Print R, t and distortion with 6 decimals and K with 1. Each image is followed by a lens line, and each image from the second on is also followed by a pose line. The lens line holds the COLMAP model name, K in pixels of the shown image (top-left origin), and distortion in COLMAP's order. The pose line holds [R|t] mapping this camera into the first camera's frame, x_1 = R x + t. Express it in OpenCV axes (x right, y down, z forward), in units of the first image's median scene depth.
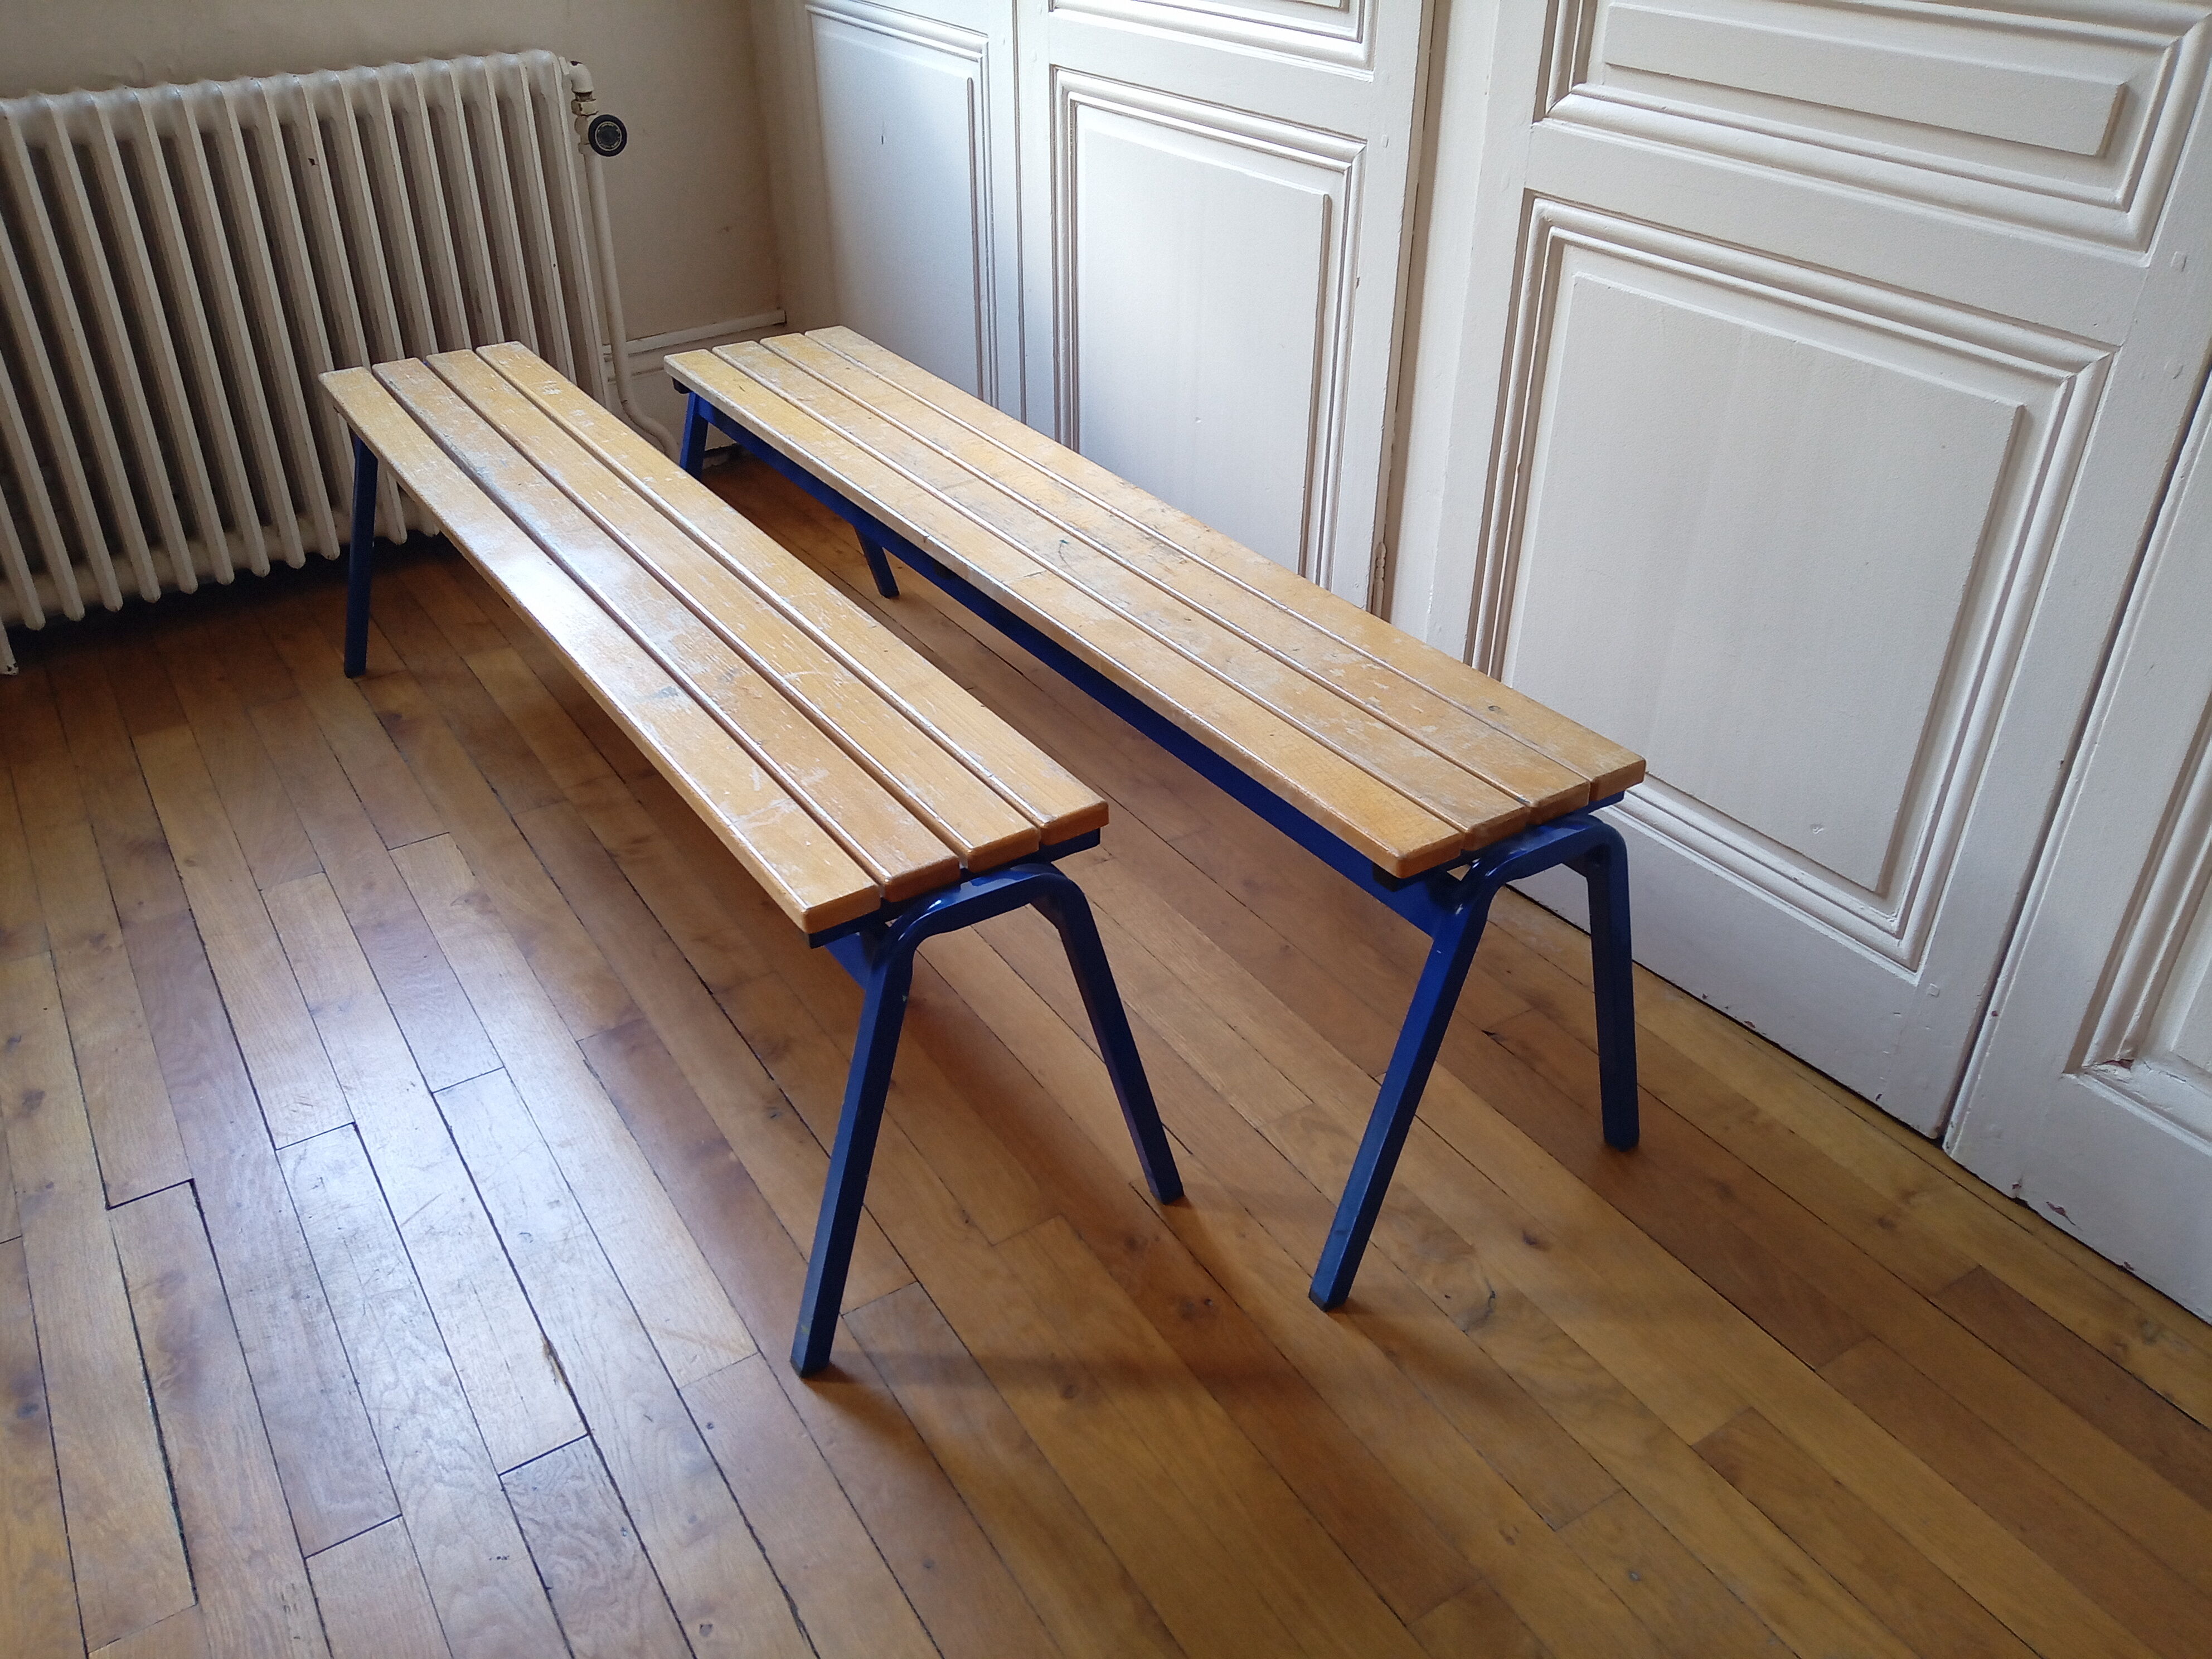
lens RADIAL K [[1756.1, 0, 1102.2], [0, 1756.1, 845.4], [0, 0, 1]] dist [0.012963, -0.033117]
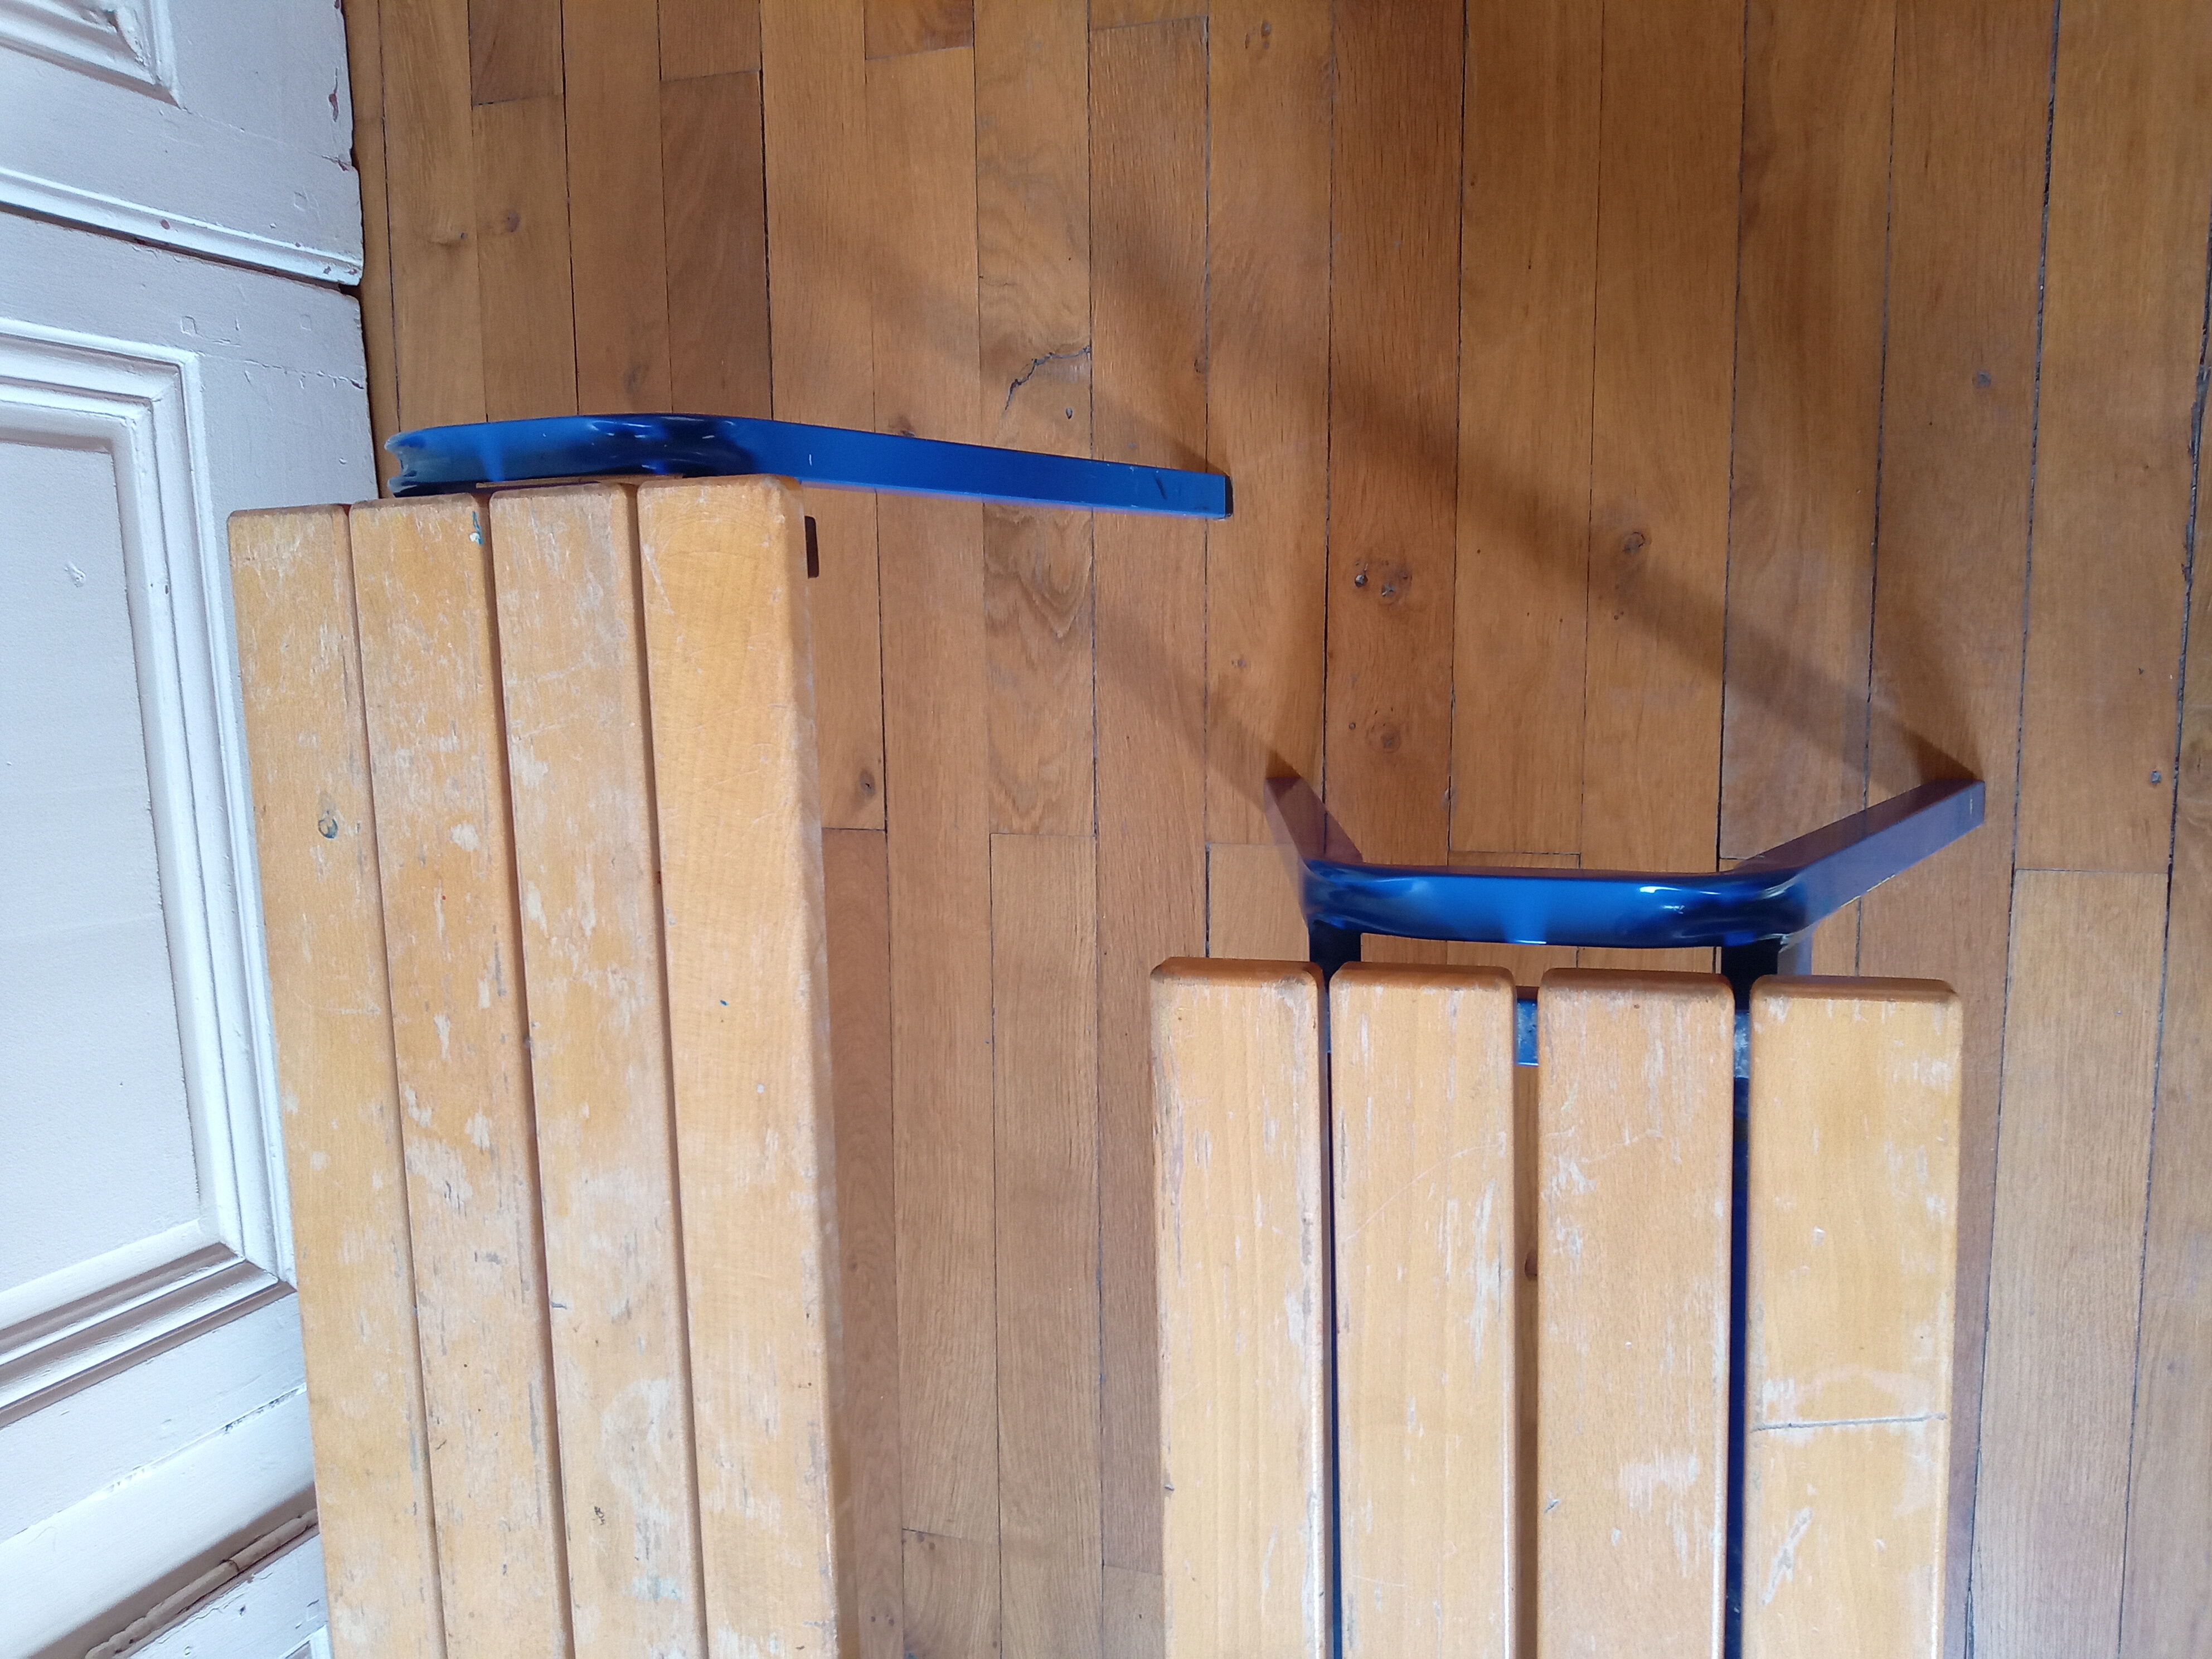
lens RADIAL K [[1756.1, 0, 1109.7], [0, 1756.1, 869.8], [0, 0, 1]] dist [0.012963, -0.033117]
pose [[-0.804377, -0.557061, 0.206544, -0.058969], [0.542932, -0.548056, 0.636286, -0.263666], [-0.241253, 0.623953, 0.743290, 0.555871]]
